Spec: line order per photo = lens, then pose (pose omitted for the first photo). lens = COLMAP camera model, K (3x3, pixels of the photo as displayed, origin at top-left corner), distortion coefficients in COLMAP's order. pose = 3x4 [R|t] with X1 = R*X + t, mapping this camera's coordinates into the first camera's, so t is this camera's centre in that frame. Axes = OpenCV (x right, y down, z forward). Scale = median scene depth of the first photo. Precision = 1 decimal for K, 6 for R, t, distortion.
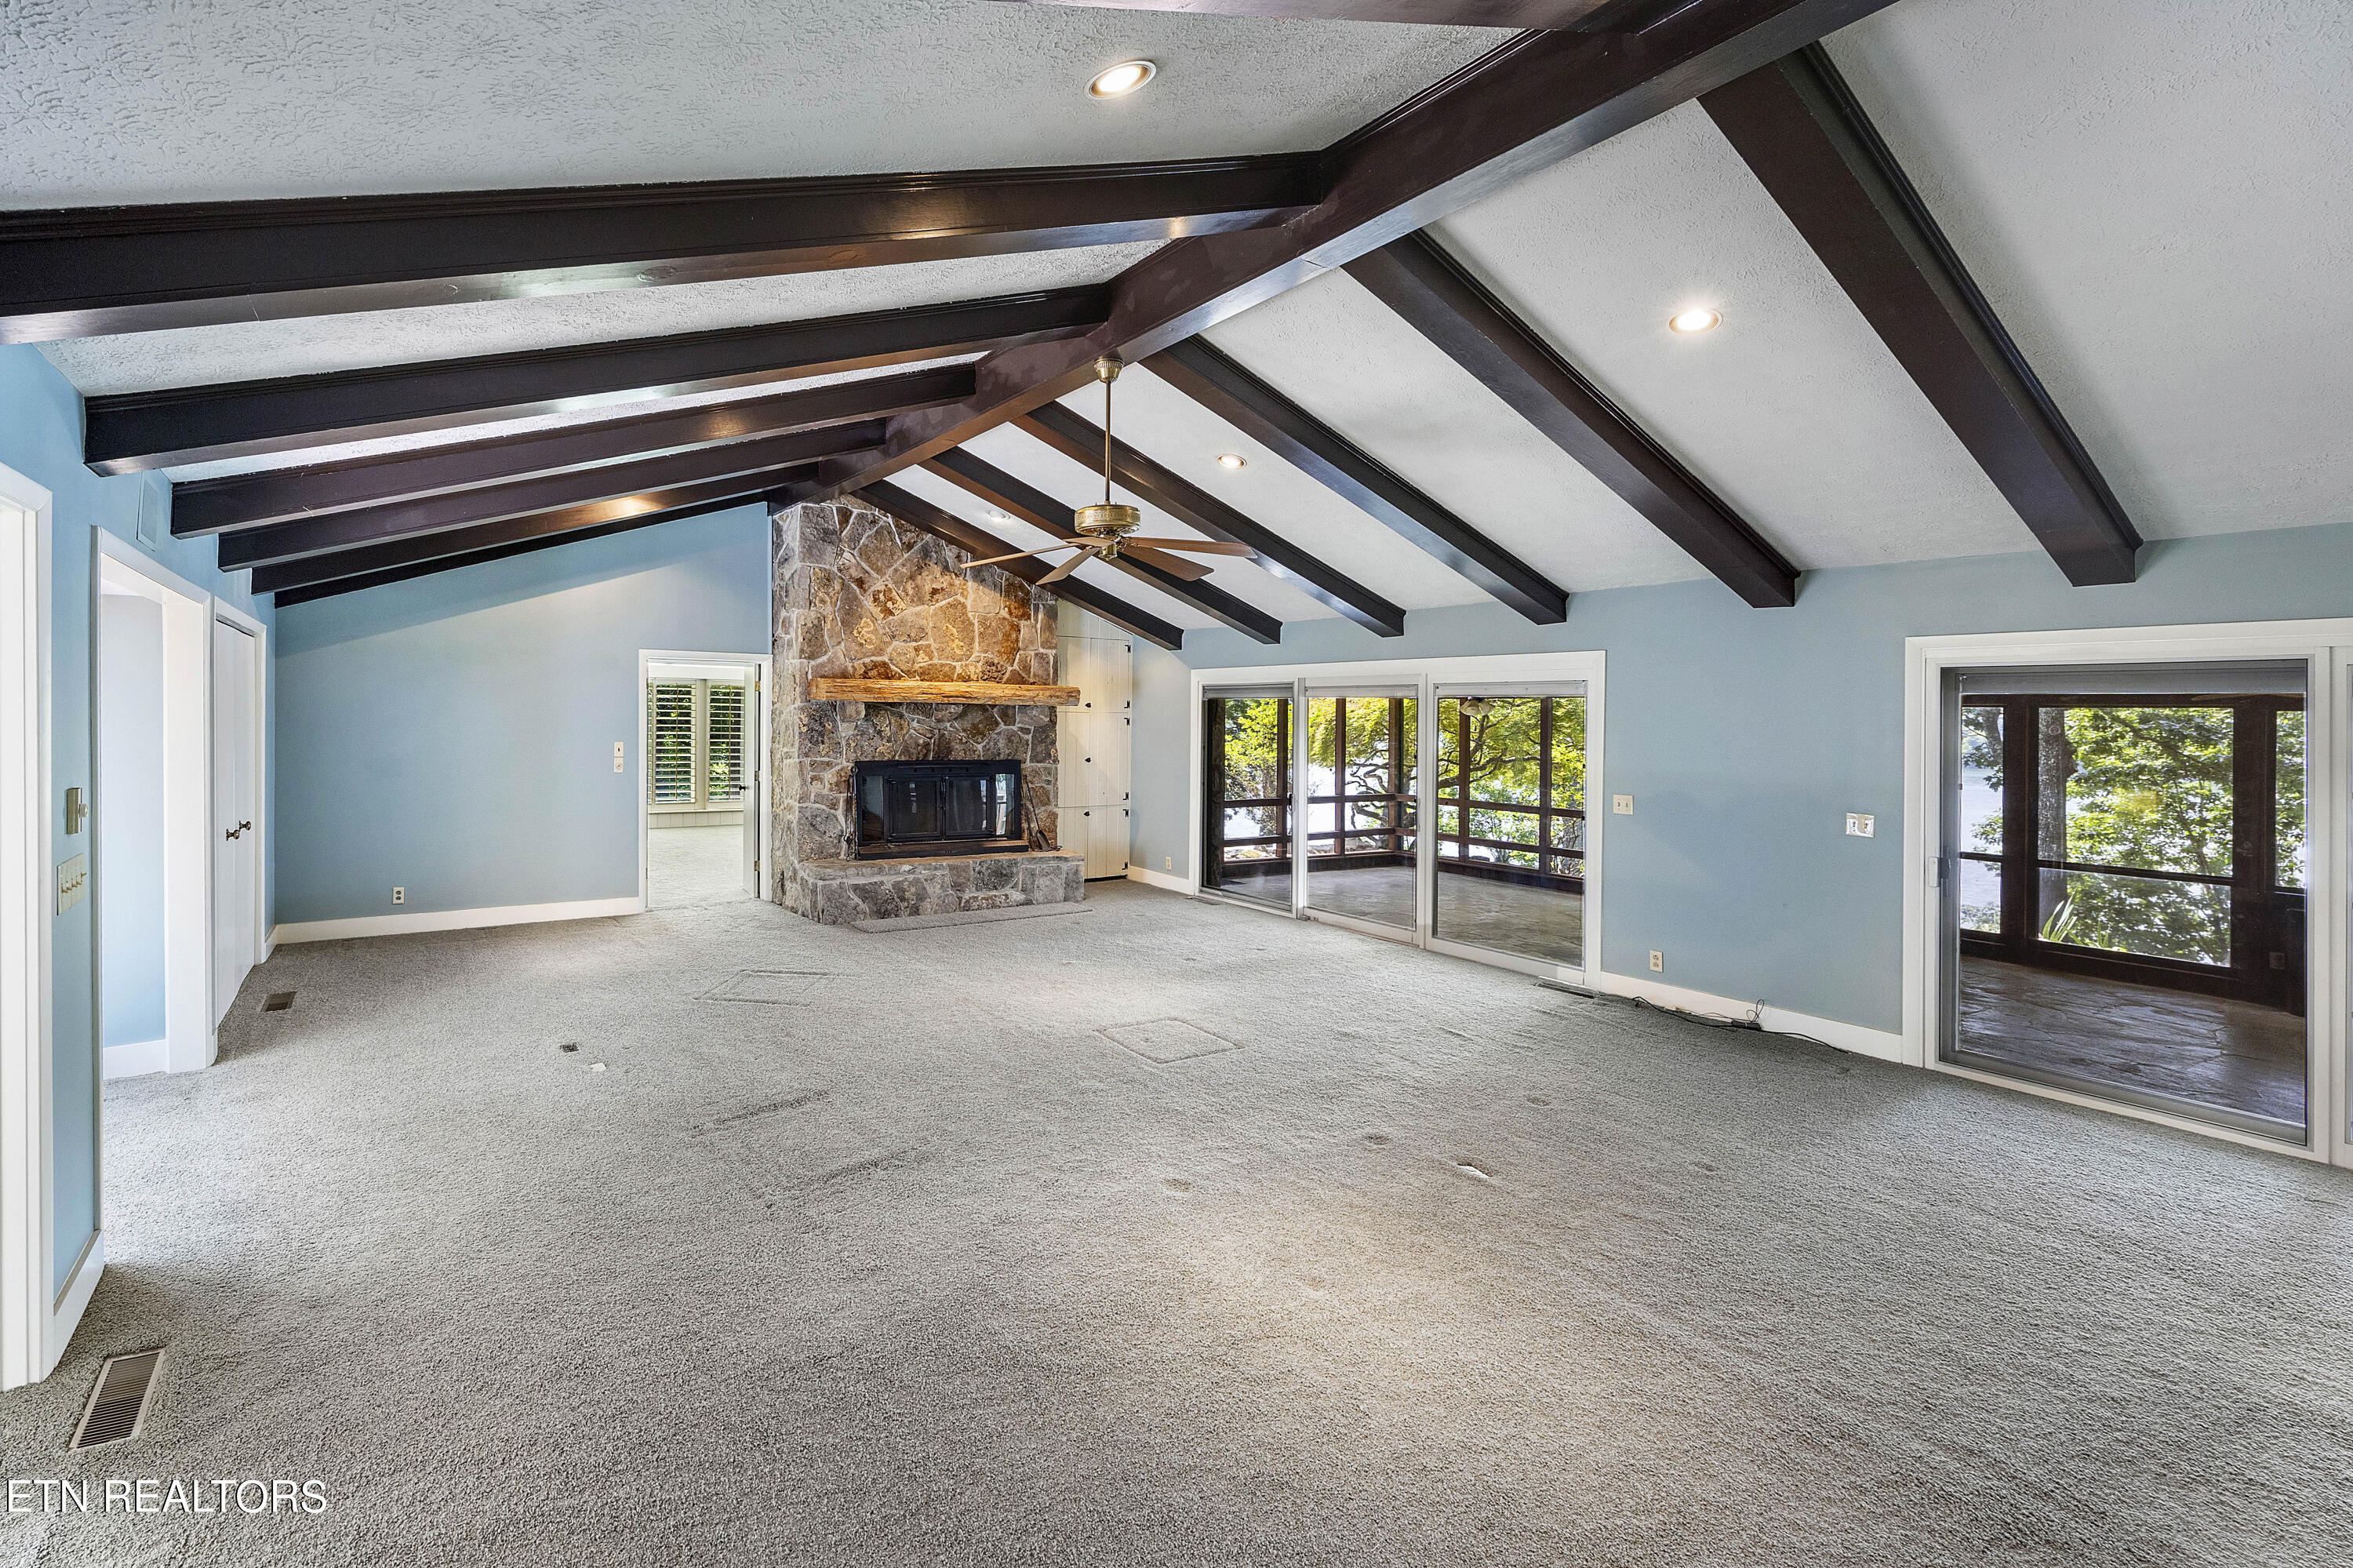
lens RADIAL K [[1084.6, 0, 1175.4], [0, 1084.6, 741.5], [0, 0, 1]] dist [-0.000297, 0.000042]
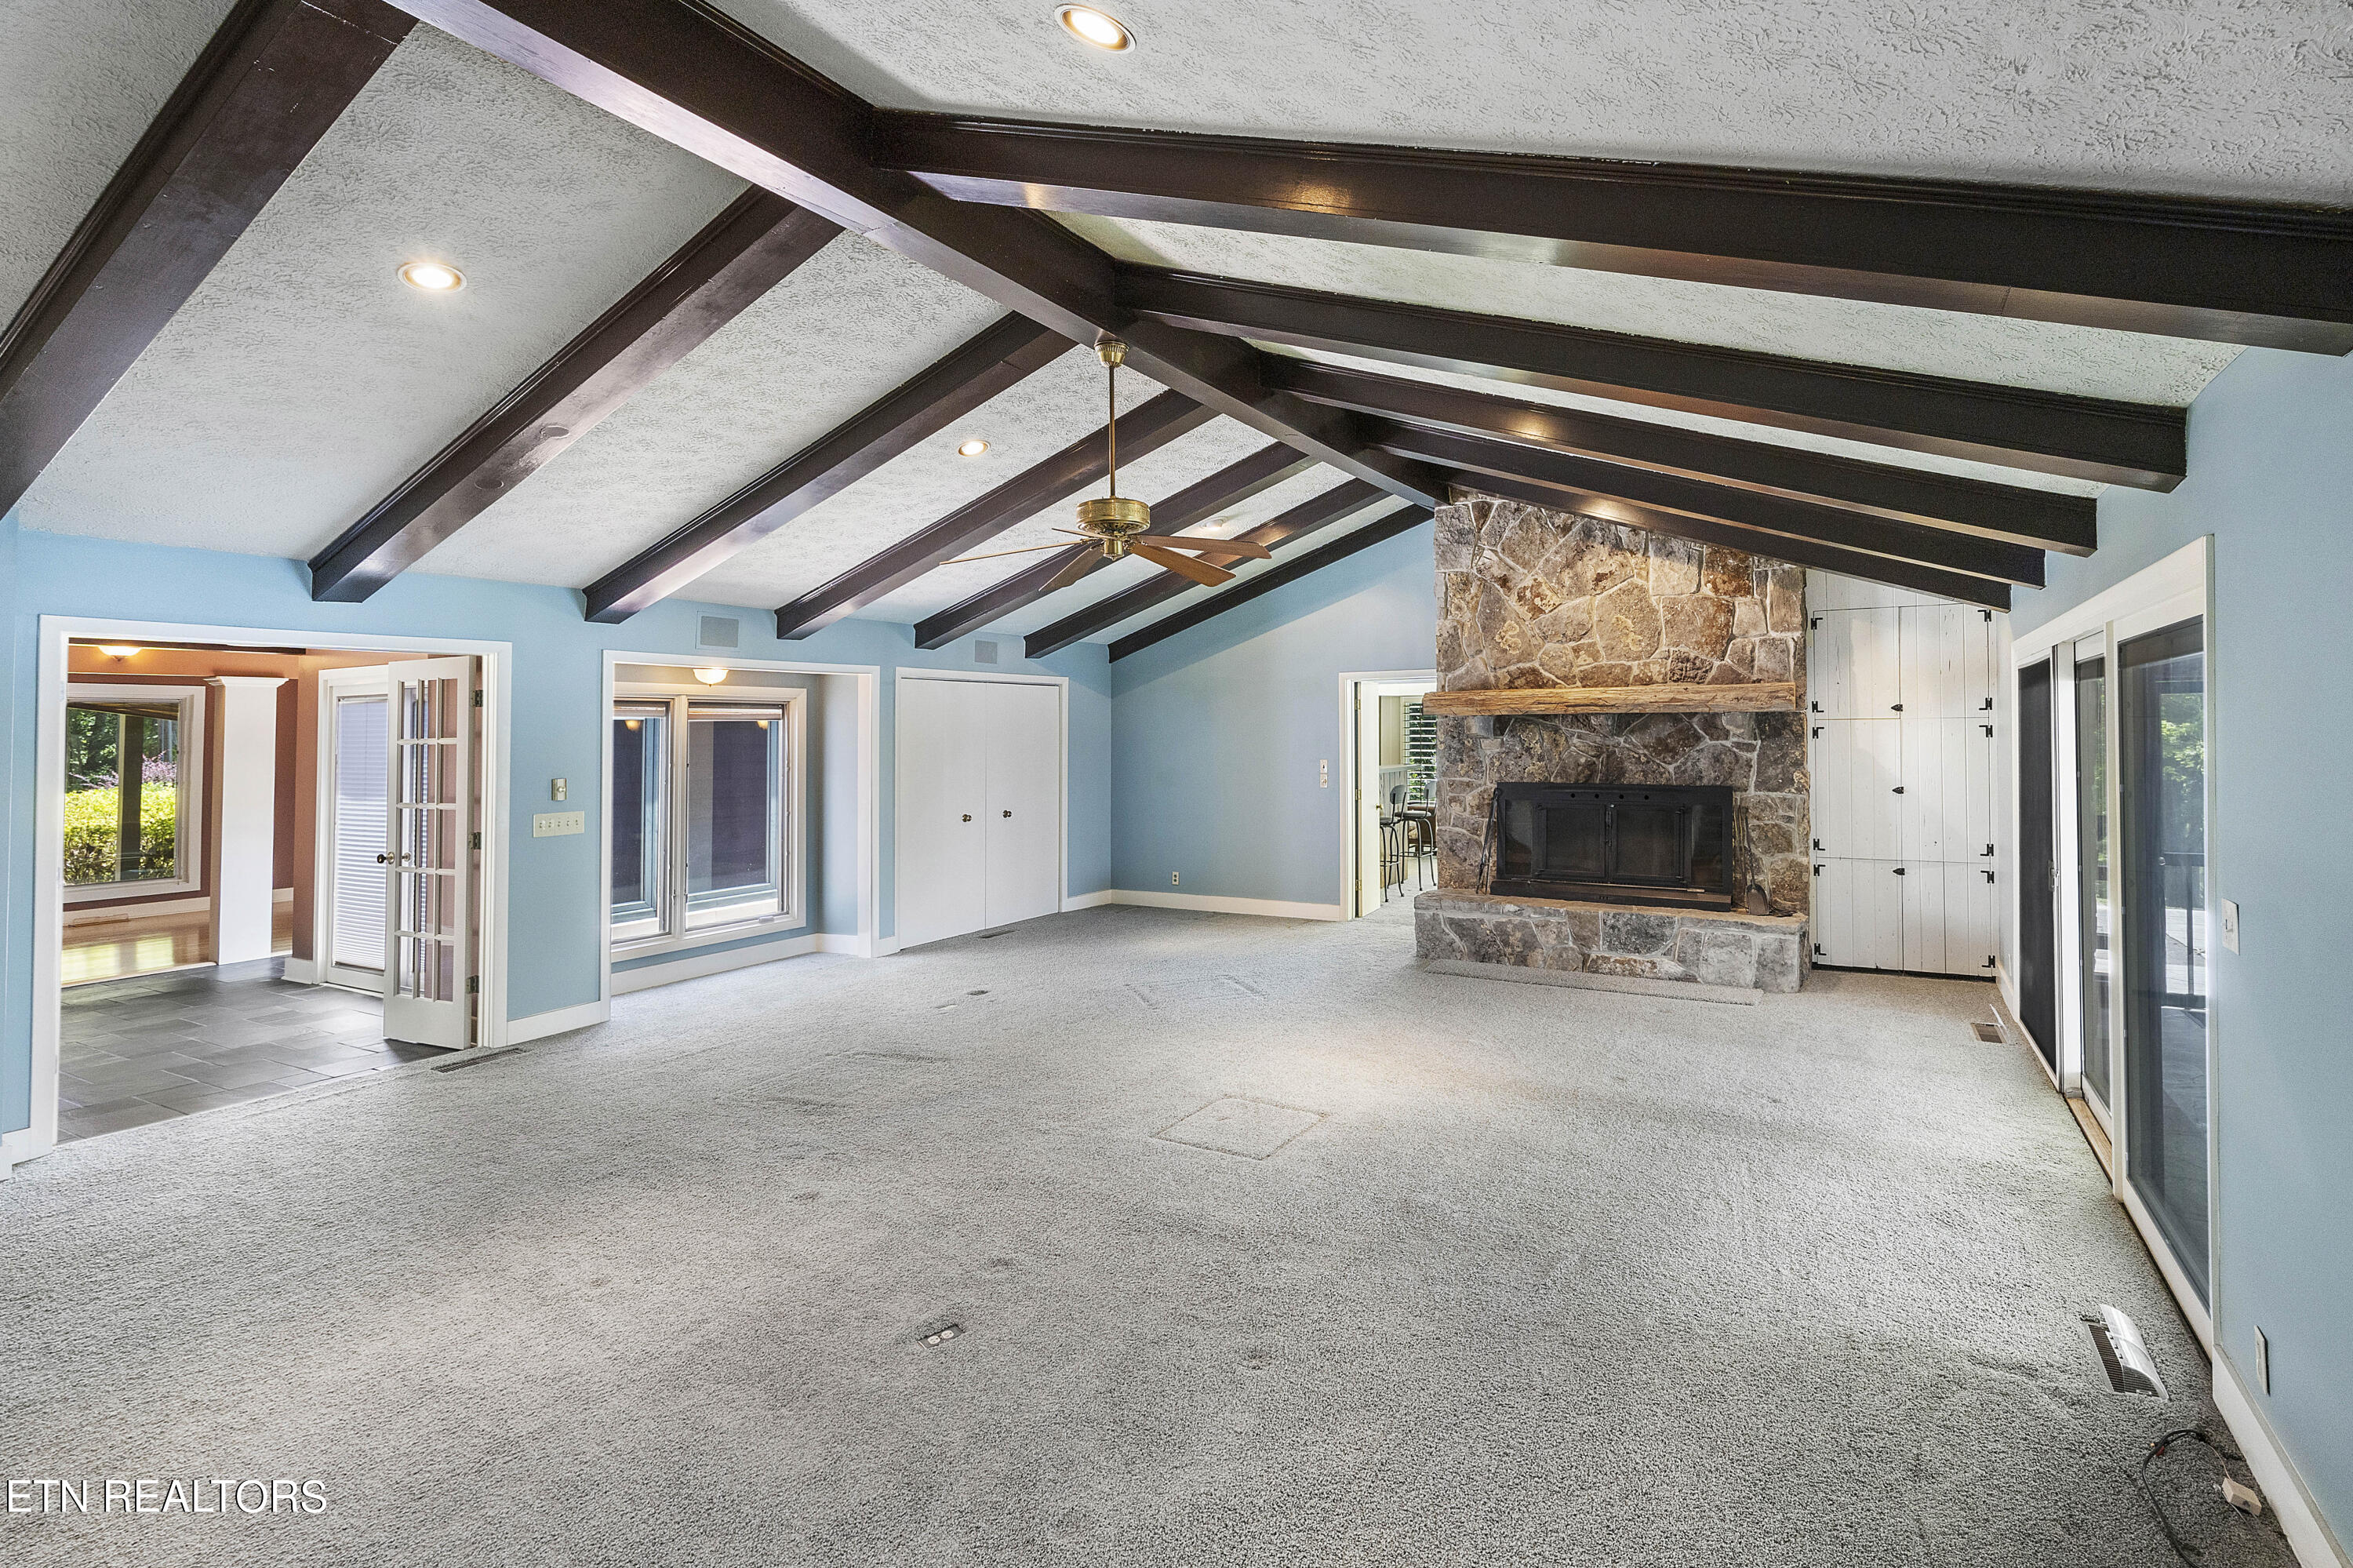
lens RADIAL K [[1192.7, 0, 1176.0], [0, 1192.7, 724.7], [0, 0, 1]] dist [-0.001179, -0.000042]
pose [[0.409455, -0.022732, -0.912047, 0.473916], [-0.005140, 0.999616, -0.027222, -0.001105], [0.912316, 0.015835, 0.409181, 0.346871]]
